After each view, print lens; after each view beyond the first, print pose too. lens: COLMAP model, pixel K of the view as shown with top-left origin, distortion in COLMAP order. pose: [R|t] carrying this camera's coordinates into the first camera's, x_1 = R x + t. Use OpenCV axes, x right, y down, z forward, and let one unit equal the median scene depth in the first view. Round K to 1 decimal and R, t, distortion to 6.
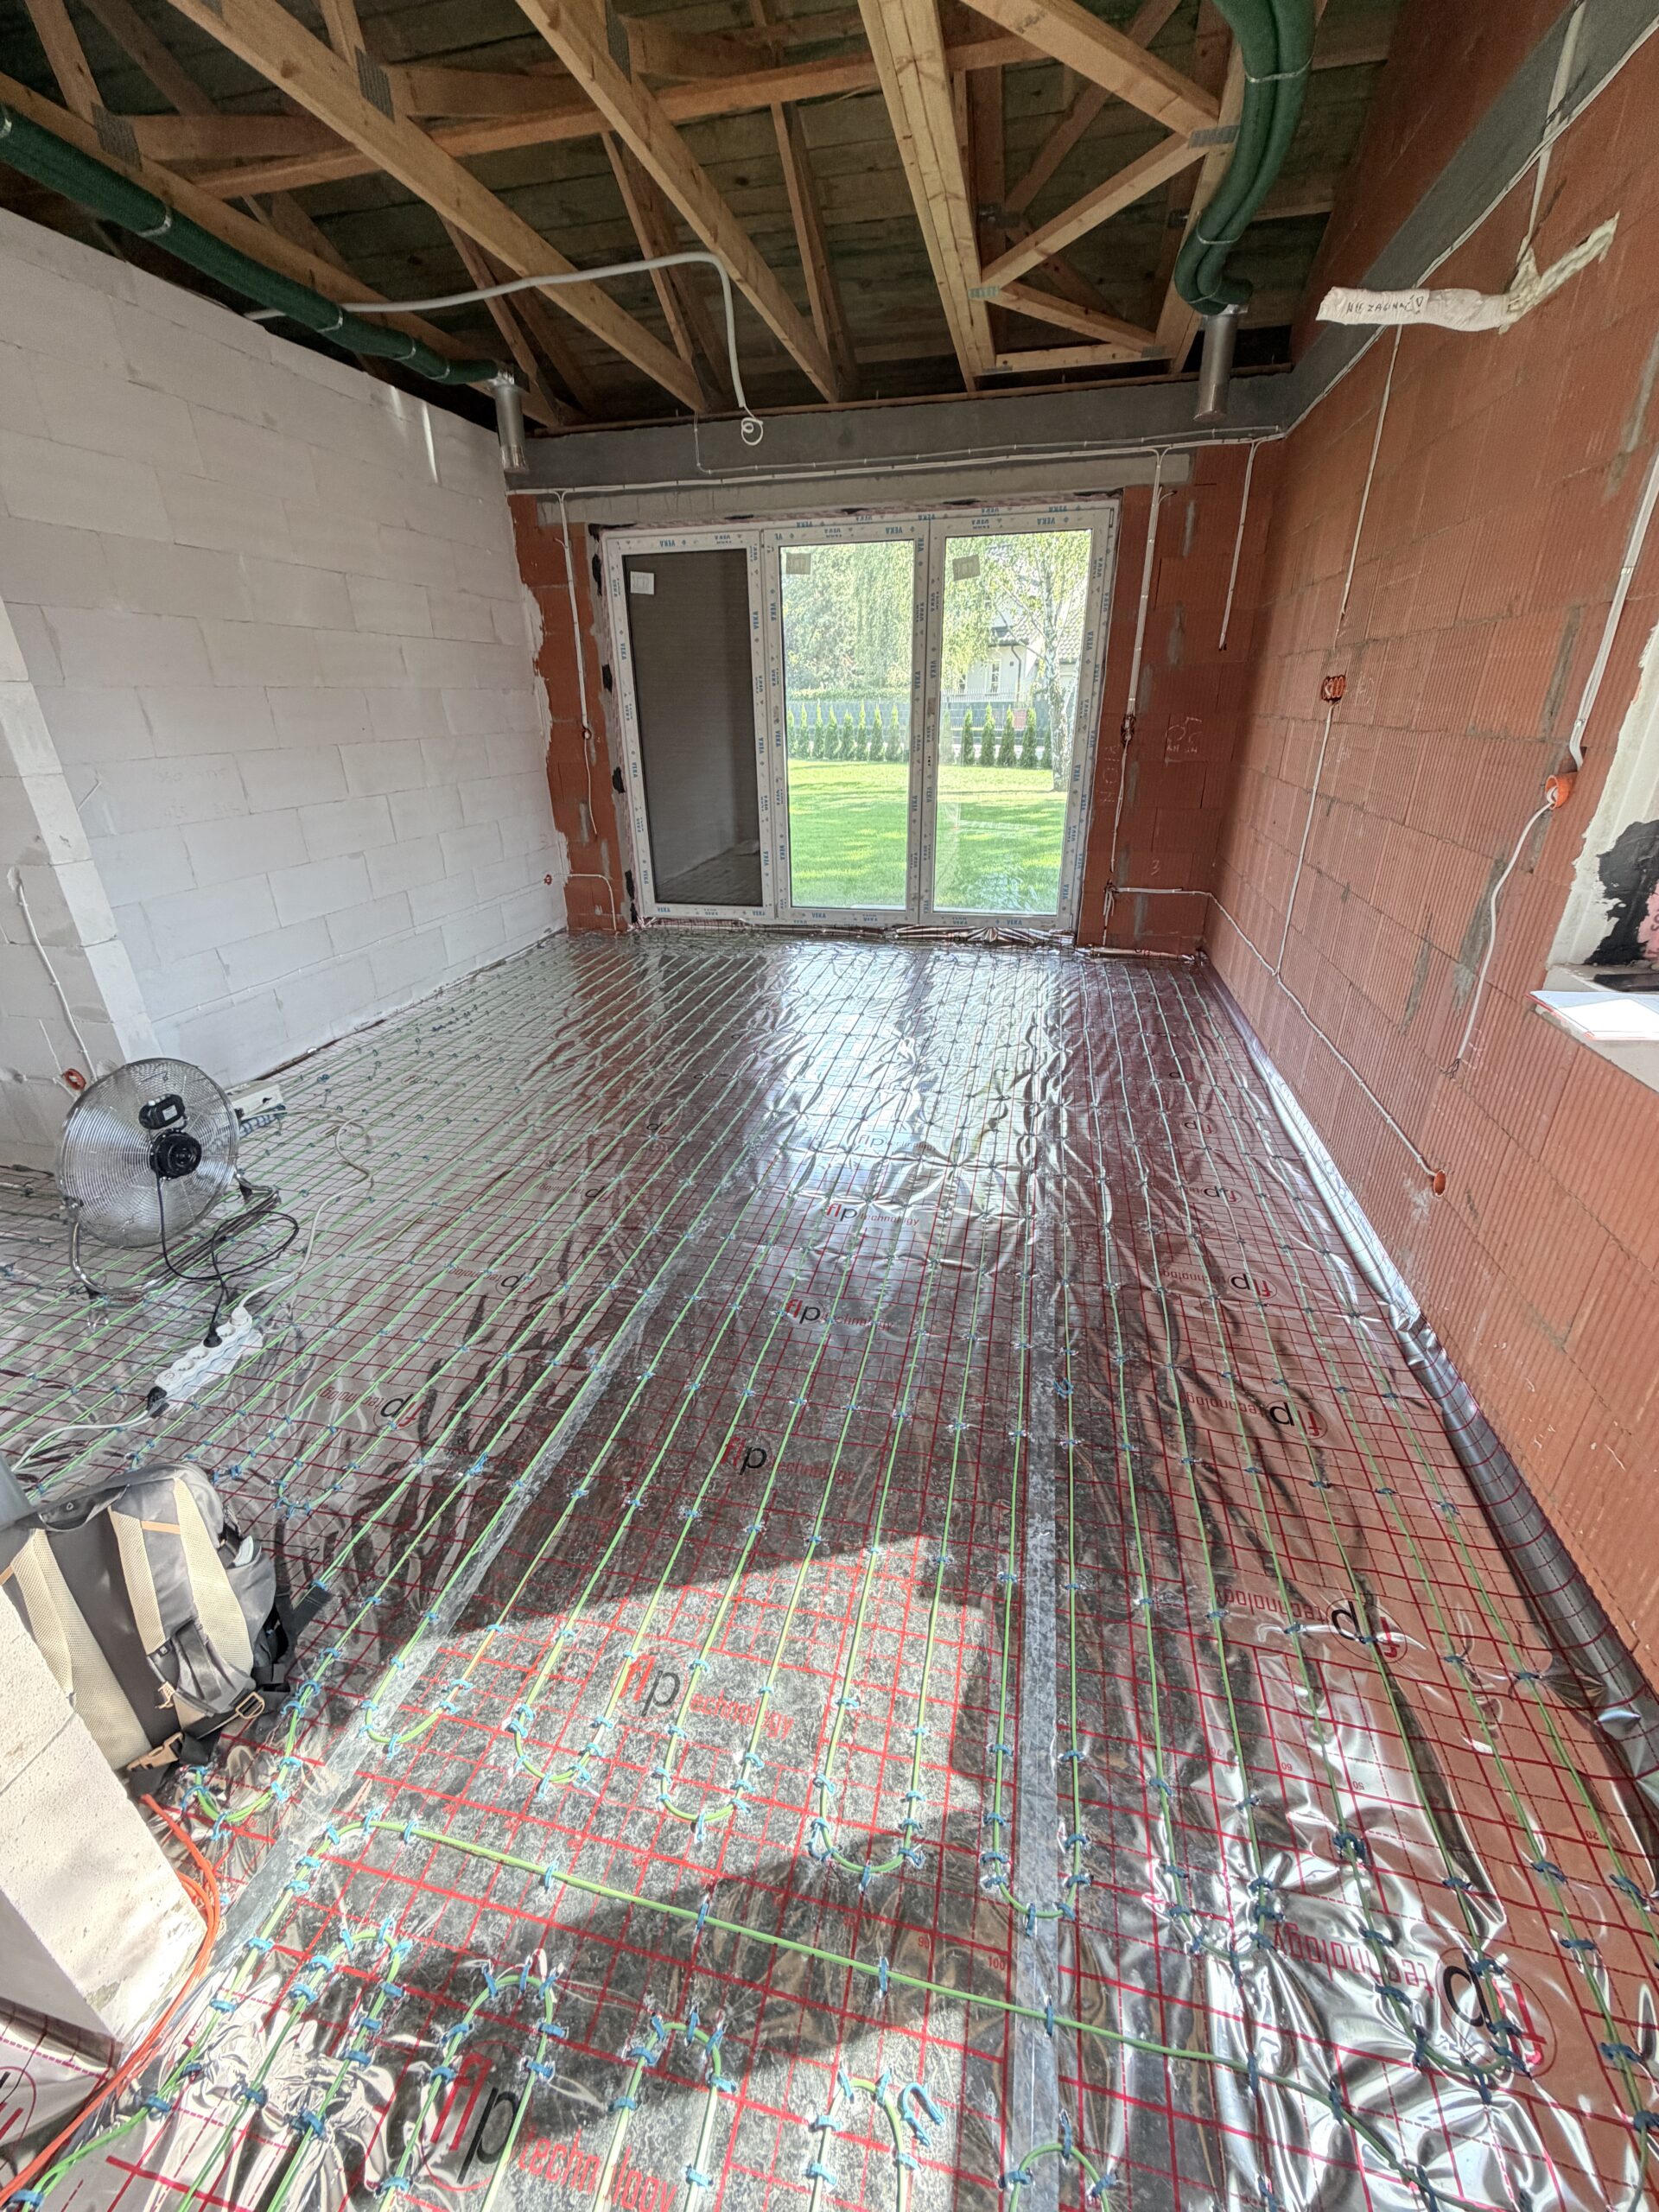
lens RADIAL K [[881.5, 0, 832.2], [0, 881.5, 1099.6], [0, 0, 1]] dist [0.000584, -0.000035]
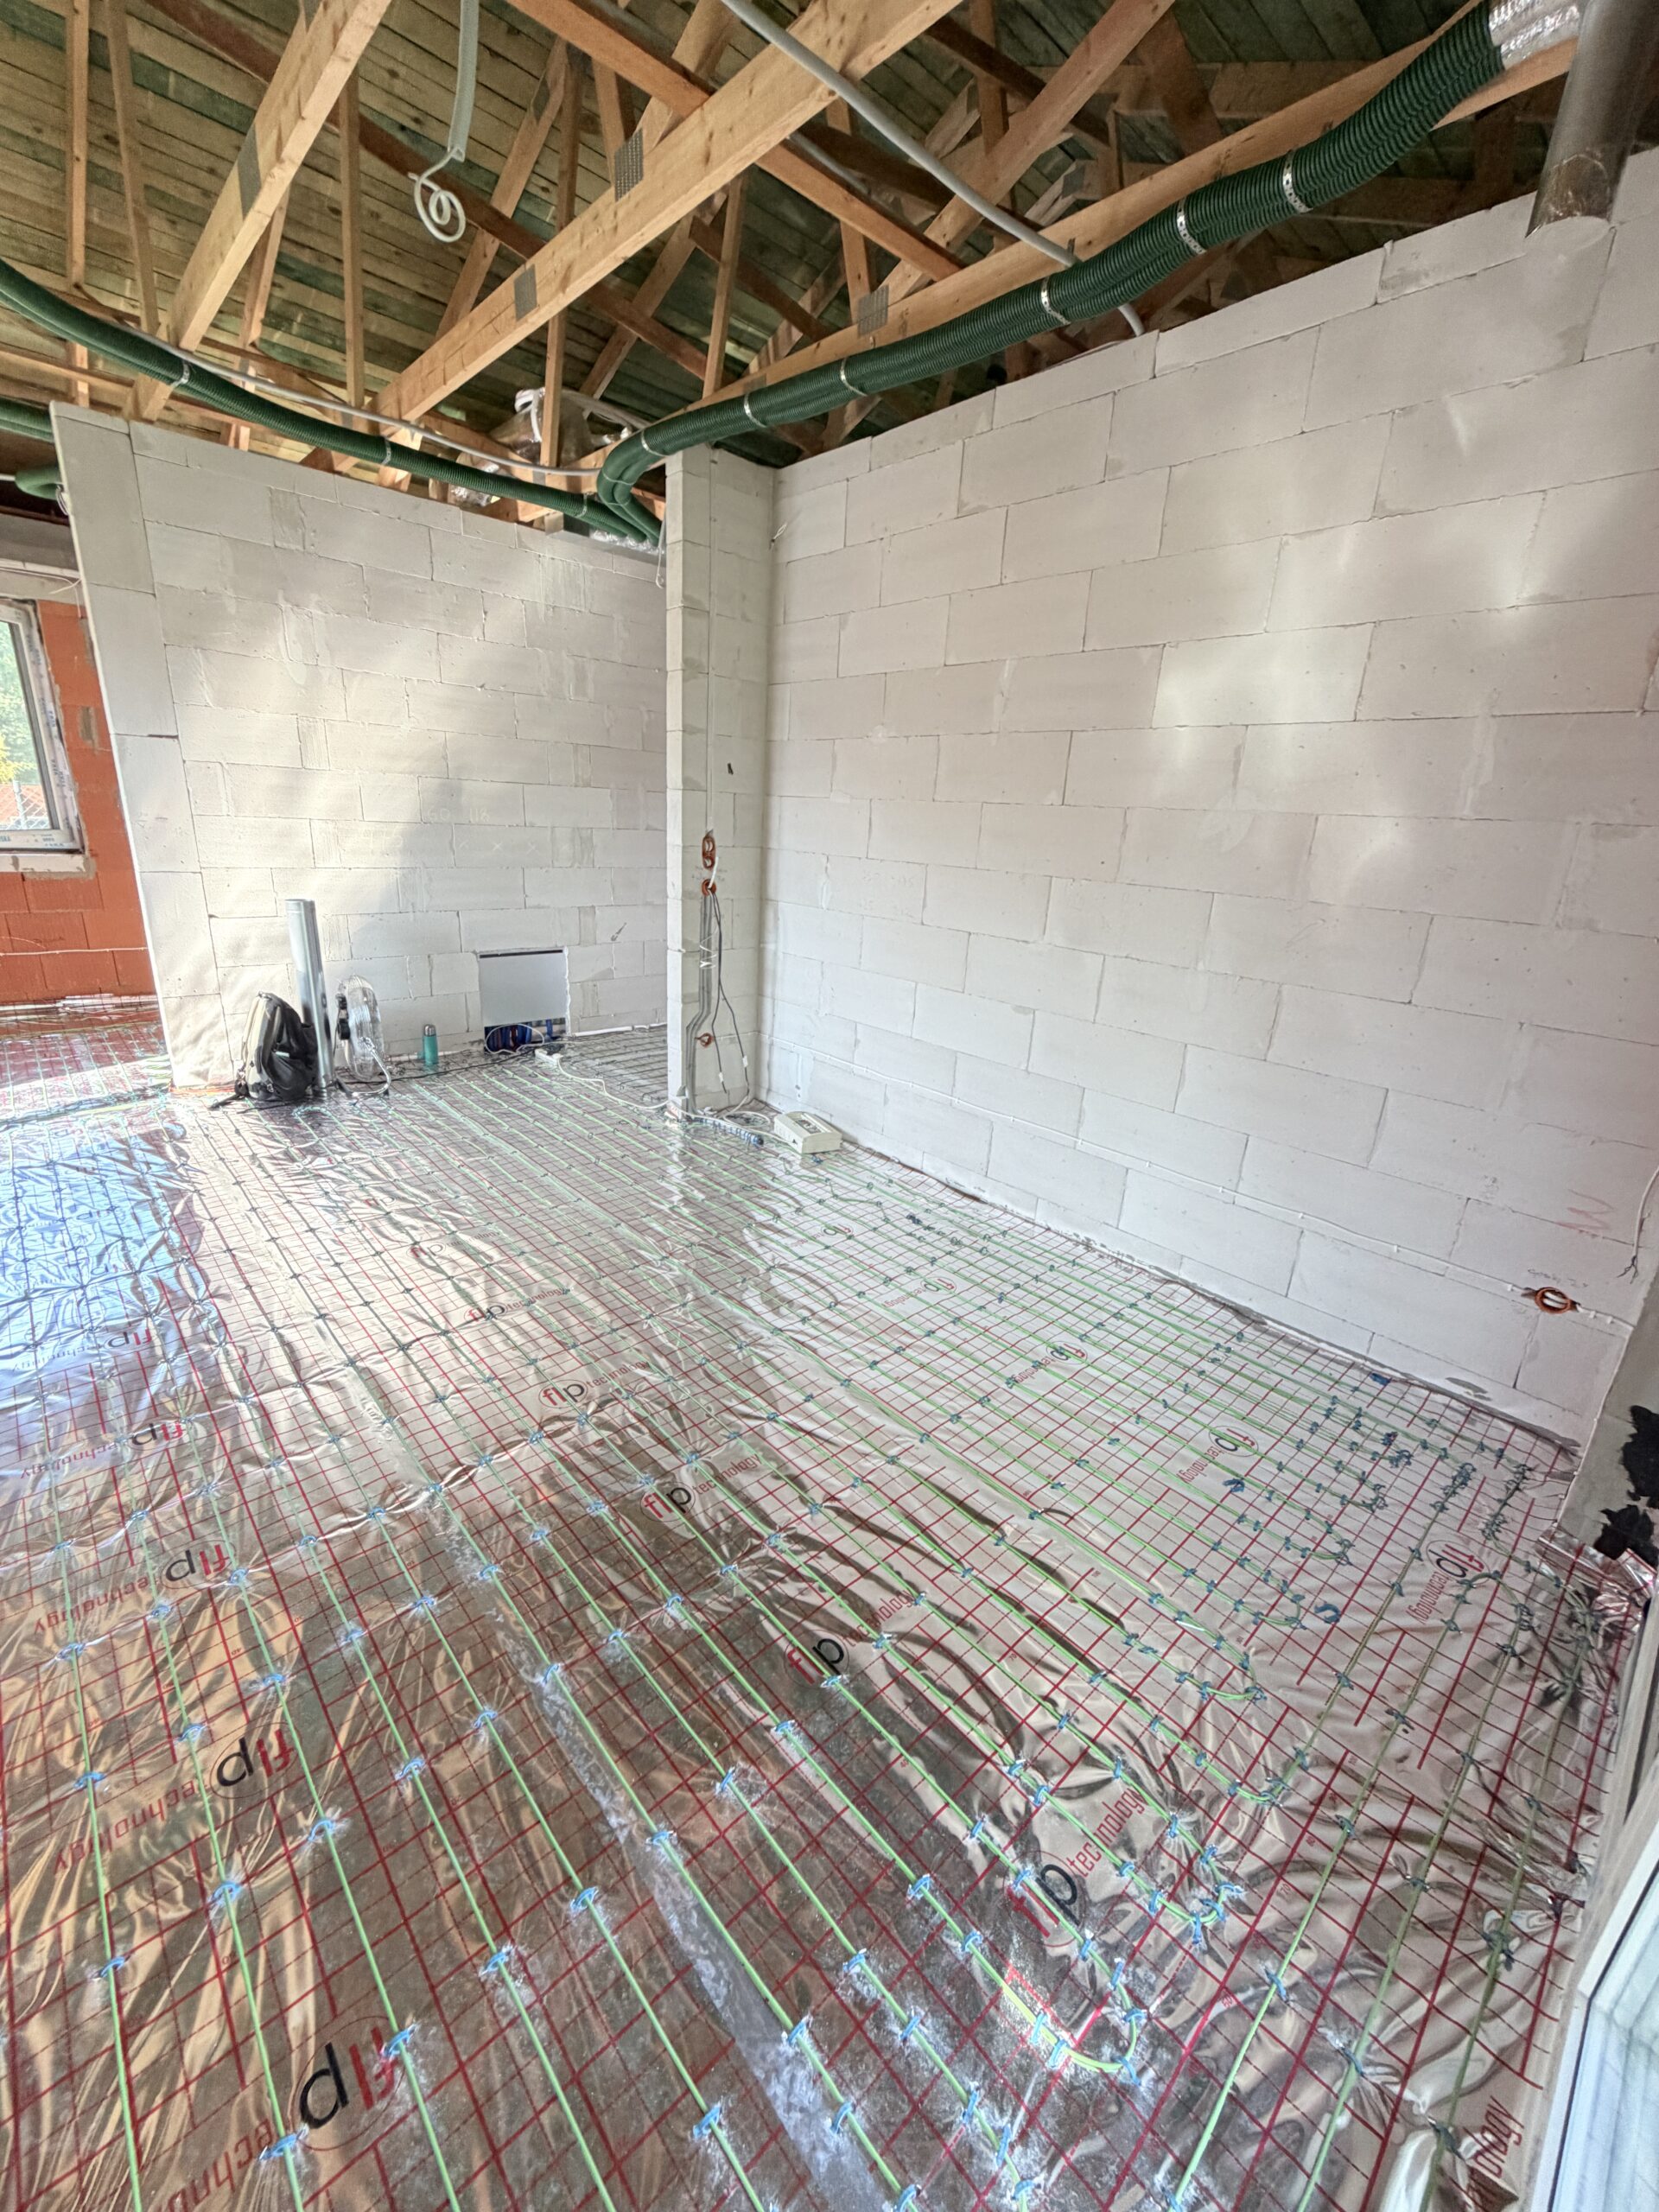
lens RADIAL K [[874.2, 0, 839.9], [0, 874.2, 1097.3], [0, 0, 1]] dist [0.001320, -0.010137]
pose [[-0.558343, 0.238468, -0.794598, 0.147254], [-0.385622, 0.773436, 0.503084, -0.441721], [0.734540, 0.587307, -0.339884, 0.966432]]
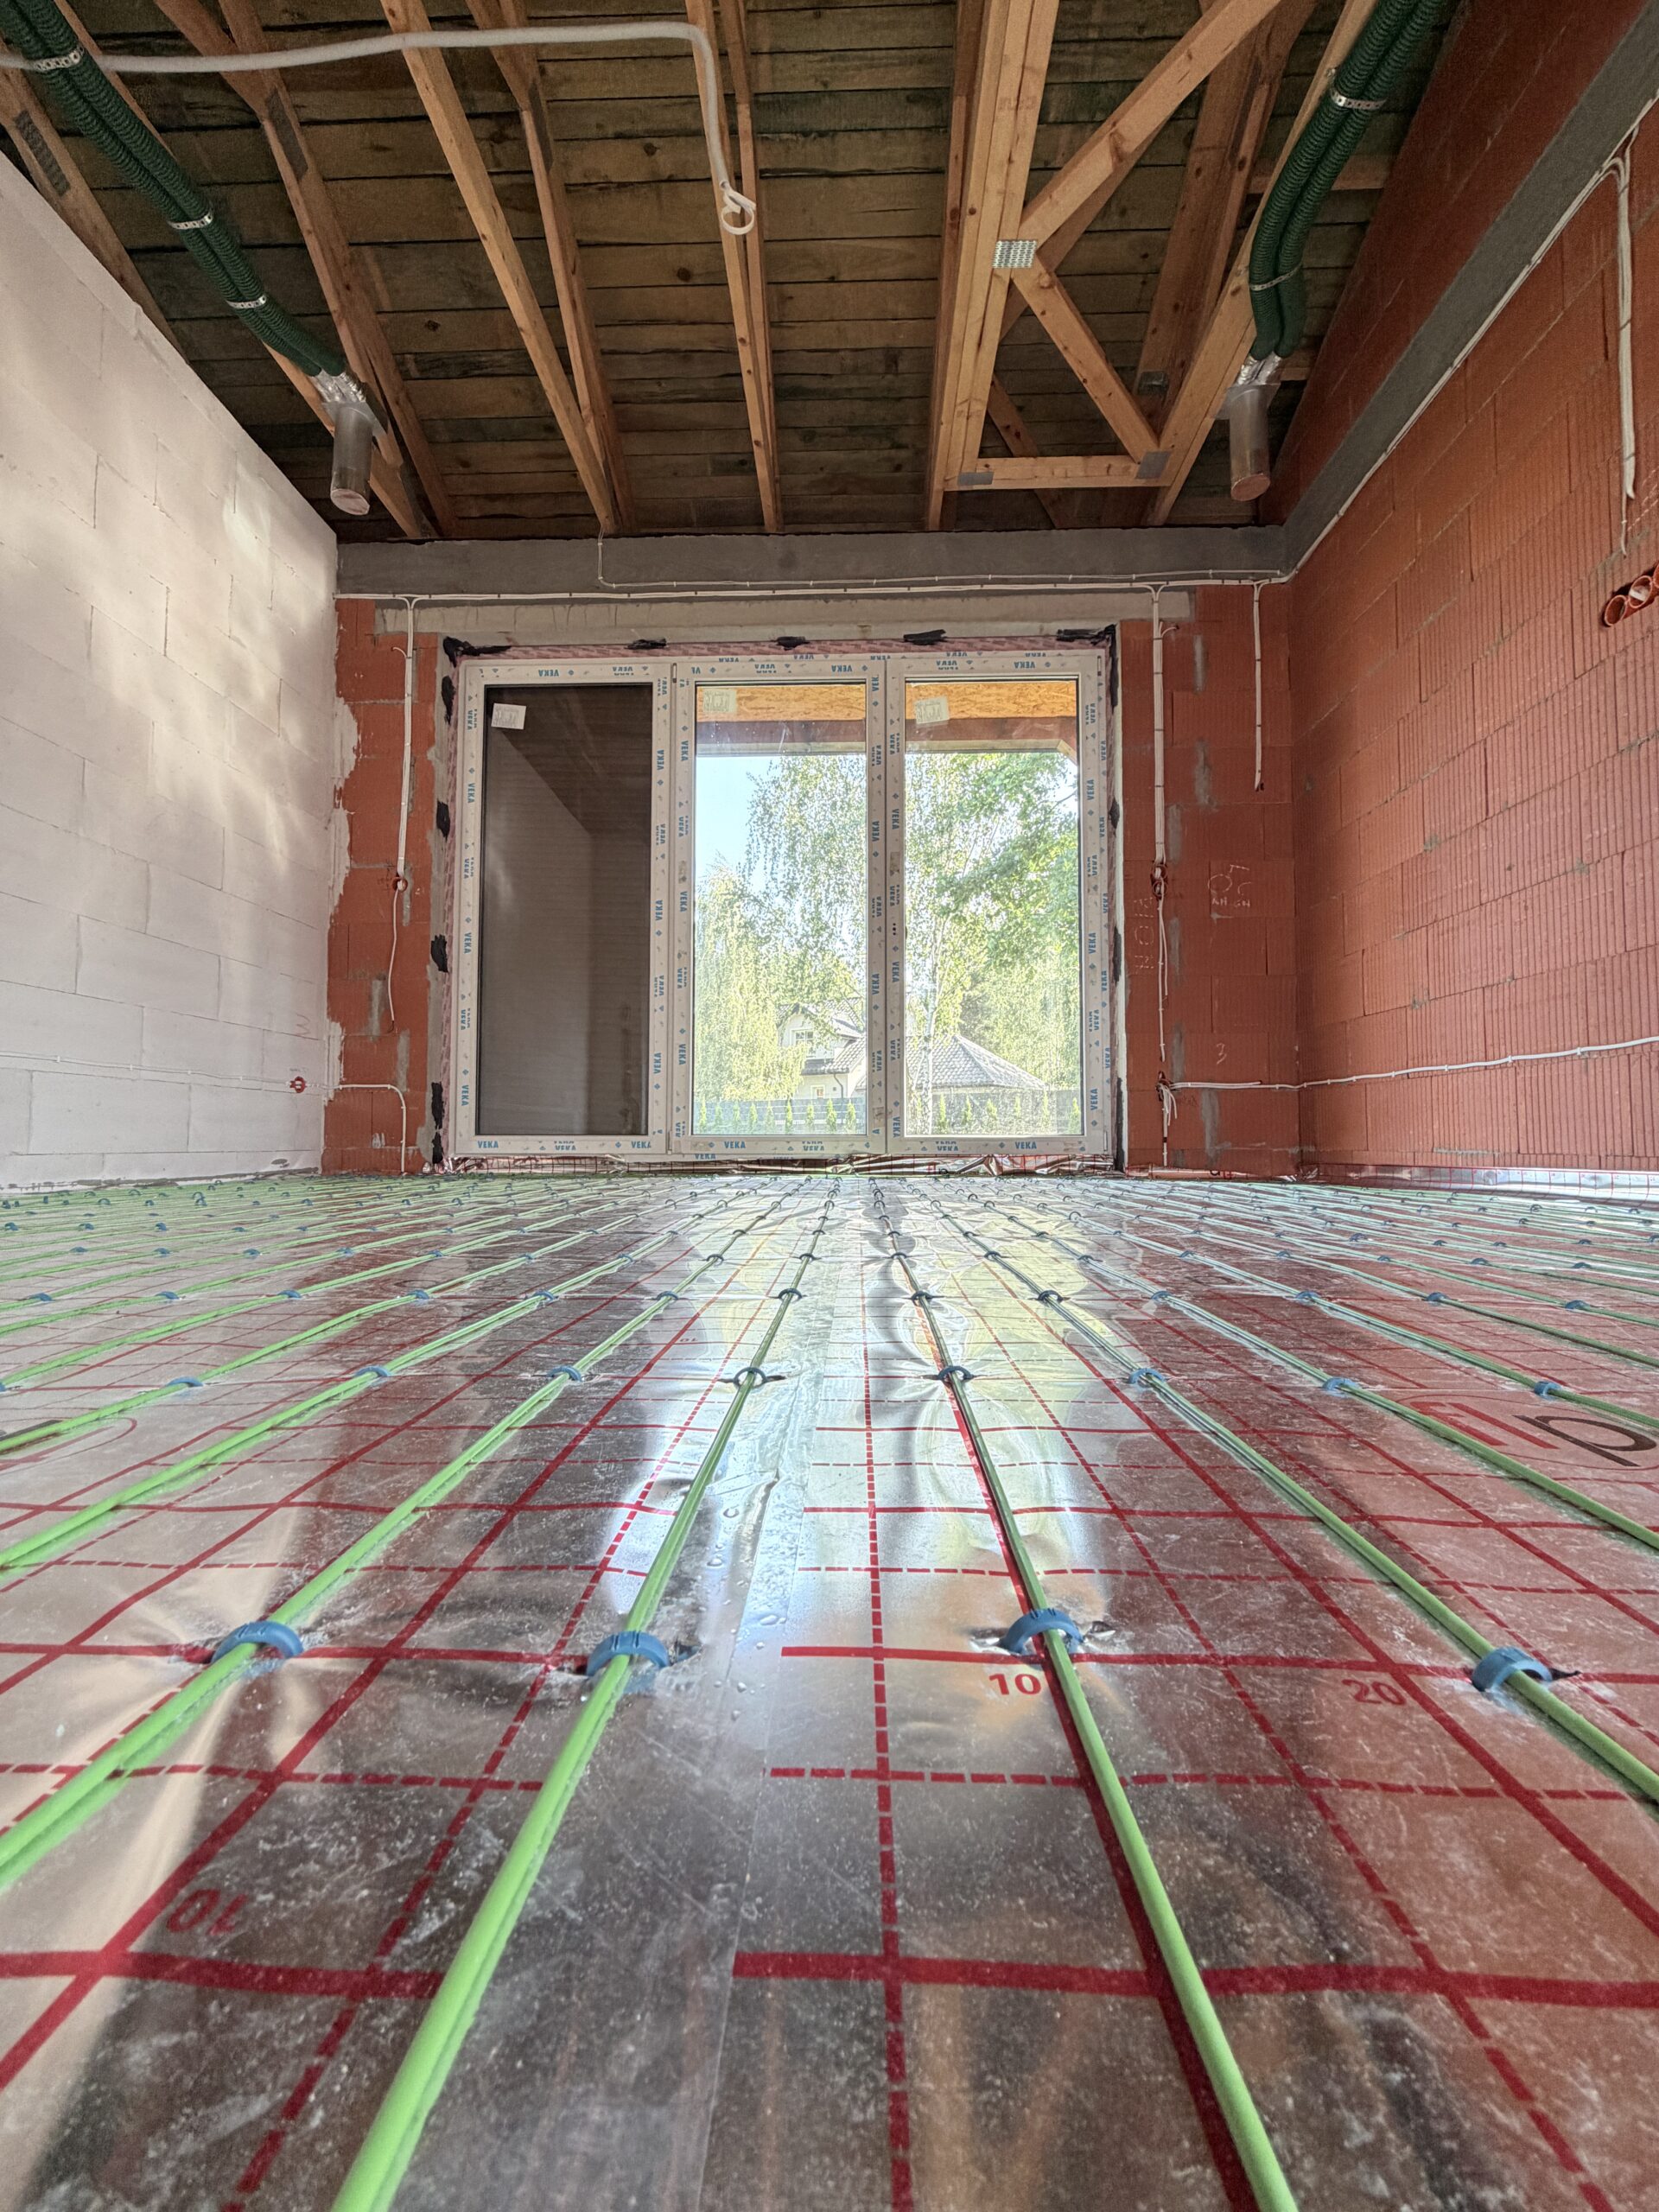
lens RADIAL K [[881.5, 0, 832.2], [0, 881.5, 1099.6], [0, 0, 1]] dist [0.000584, -0.000035]
pose [[0.981236, 0.024546, 0.191240, -0.080917], [0.064966, 0.891771, -0.447800, 0.072066], [-0.181534, 0.451822, 0.873443, 0.446069]]
